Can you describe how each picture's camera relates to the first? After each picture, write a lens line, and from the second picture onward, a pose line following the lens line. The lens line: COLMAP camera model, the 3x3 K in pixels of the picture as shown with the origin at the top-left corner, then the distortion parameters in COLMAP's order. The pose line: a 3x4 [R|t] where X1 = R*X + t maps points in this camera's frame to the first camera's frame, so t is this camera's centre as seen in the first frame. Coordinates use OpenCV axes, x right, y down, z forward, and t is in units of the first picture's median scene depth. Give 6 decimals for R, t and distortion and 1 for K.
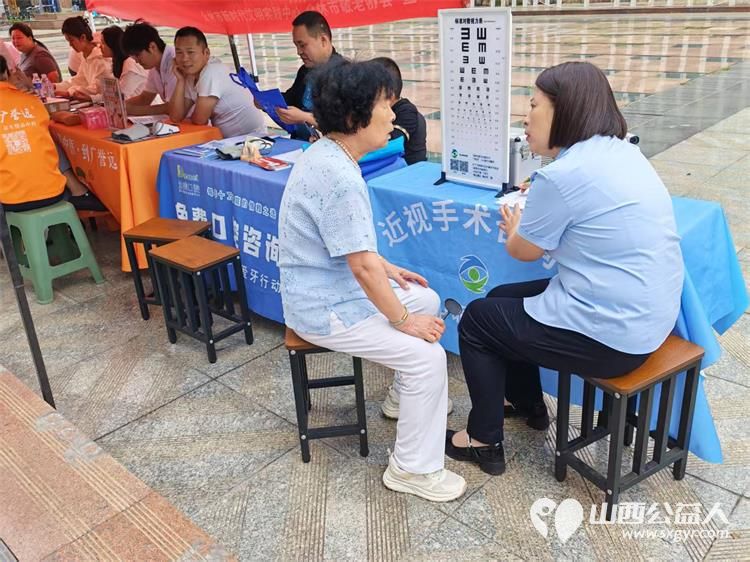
lens RADIAL K [[741.8, 0, 375.0], [0, 741.8, 281.0], [0, 0, 1]] dist [0.105149, -0.177662]
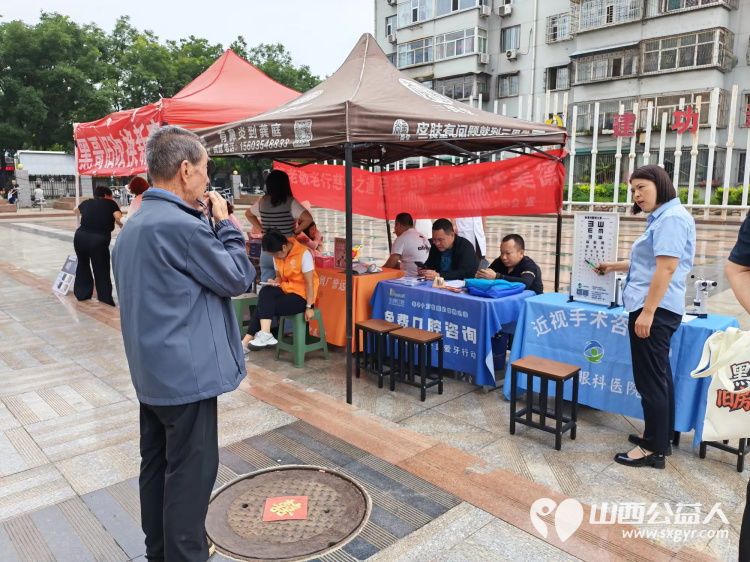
lens RADIAL K [[644.6, 0, 374.1], [0, 644.6, 265.9], [0, 0, 1]] dist [0.083571, -0.001378]
pose [[0.997420, 0.065224, -0.029977, -0.370090], [-0.070634, 0.966194, -0.247953, 0.223611], [0.012791, 0.249431, 0.968308, -0.586743]]
